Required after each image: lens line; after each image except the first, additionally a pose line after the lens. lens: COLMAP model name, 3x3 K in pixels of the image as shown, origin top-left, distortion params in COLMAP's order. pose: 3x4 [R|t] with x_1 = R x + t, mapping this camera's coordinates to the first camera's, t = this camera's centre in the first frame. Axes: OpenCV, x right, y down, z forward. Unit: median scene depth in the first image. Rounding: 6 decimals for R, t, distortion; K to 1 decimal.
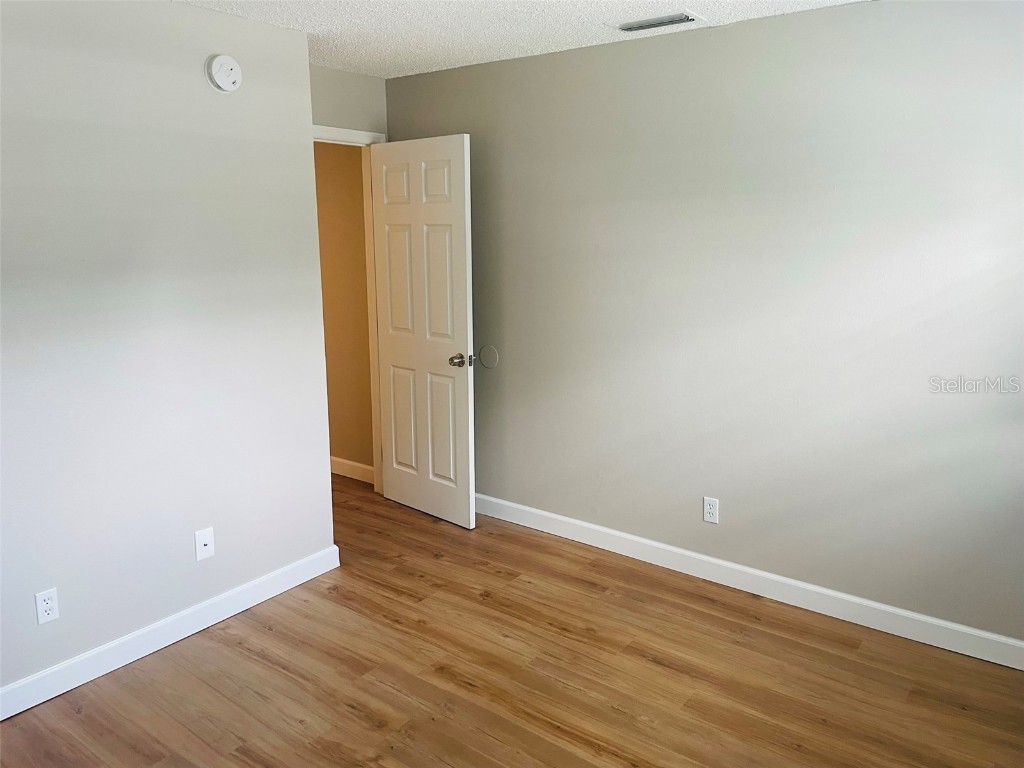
lens RADIAL K [[772.3, 0, 509.5], [0, 772.3, 365.8], [0, 0, 1]] dist [0.080299, -0.078781]
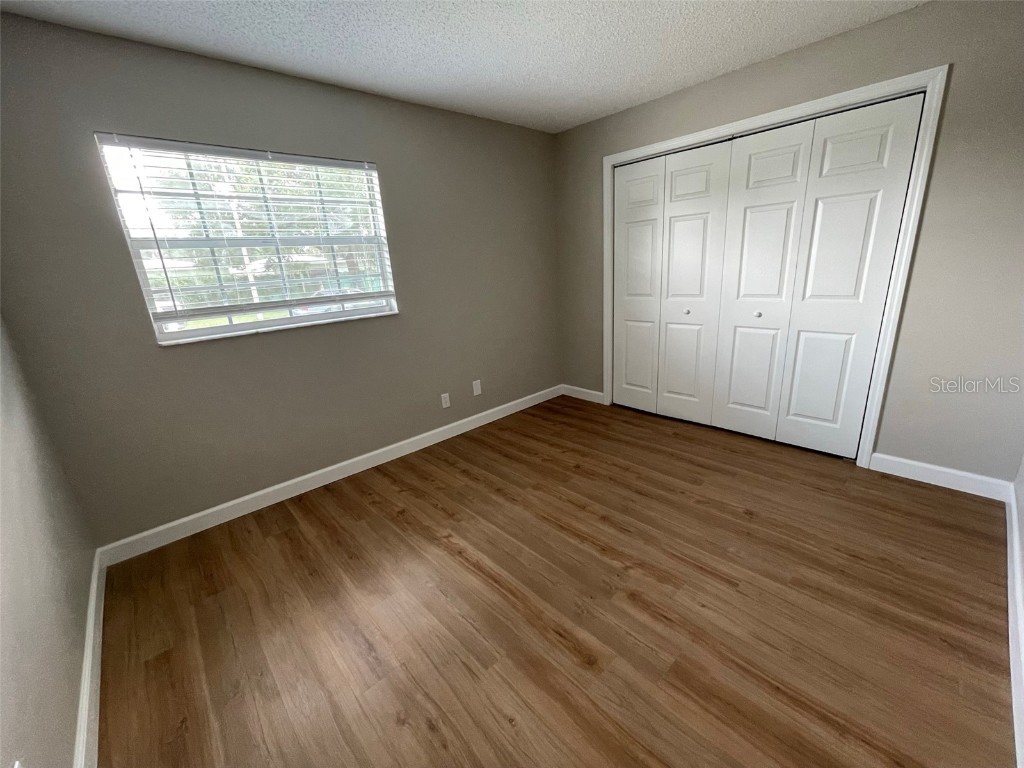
lens RADIAL K [[411.0, 0, 514.7], [0, 411.0, 384.8], [0, 0, 1]] dist [-0.001914, -0.000017]
pose [[-0.982345, 0.010748, 0.186771, -0.082569], [0.095258, 0.887974, 0.449920, -0.121496], [-0.161012, 0.459768, -0.873321, 1.147066]]
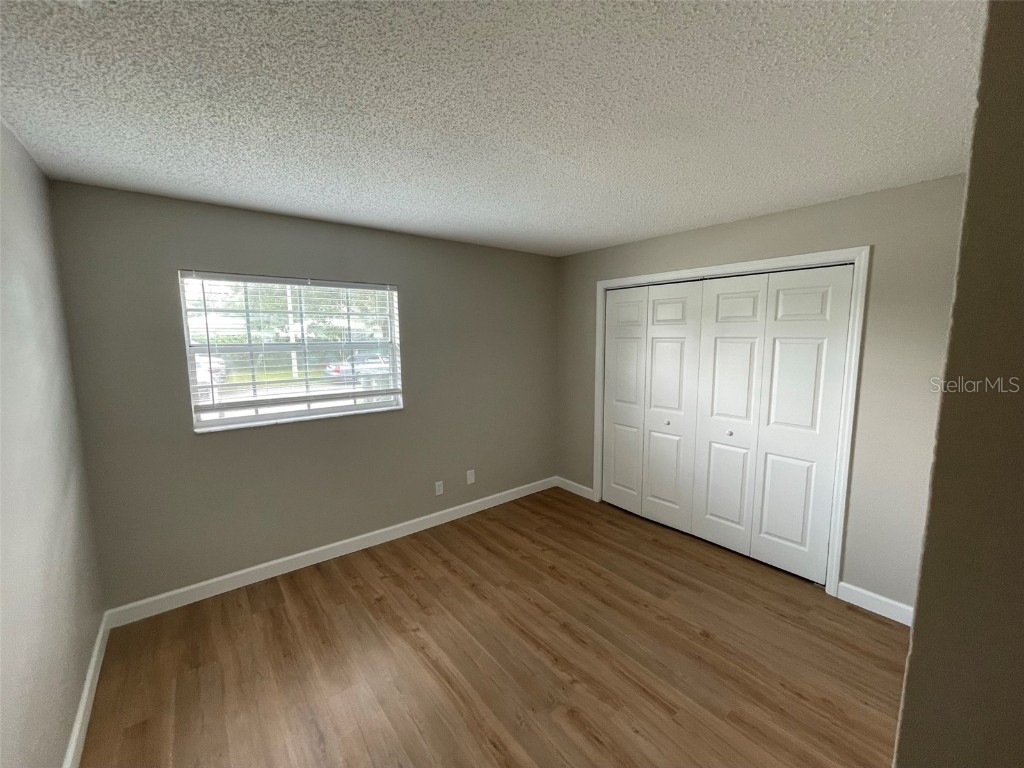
lens RADIAL K [[412.5, 0, 515.2], [0, 412.5, 385.3], [0, 0, 1]] dist [0.000723, -0.000390]
pose [[-0.969720, -0.021450, 0.243275, -0.180246], [0.052714, 0.954268, 0.294267, -0.218832], [-0.238462, 0.298180, -0.924243, 1.188565]]
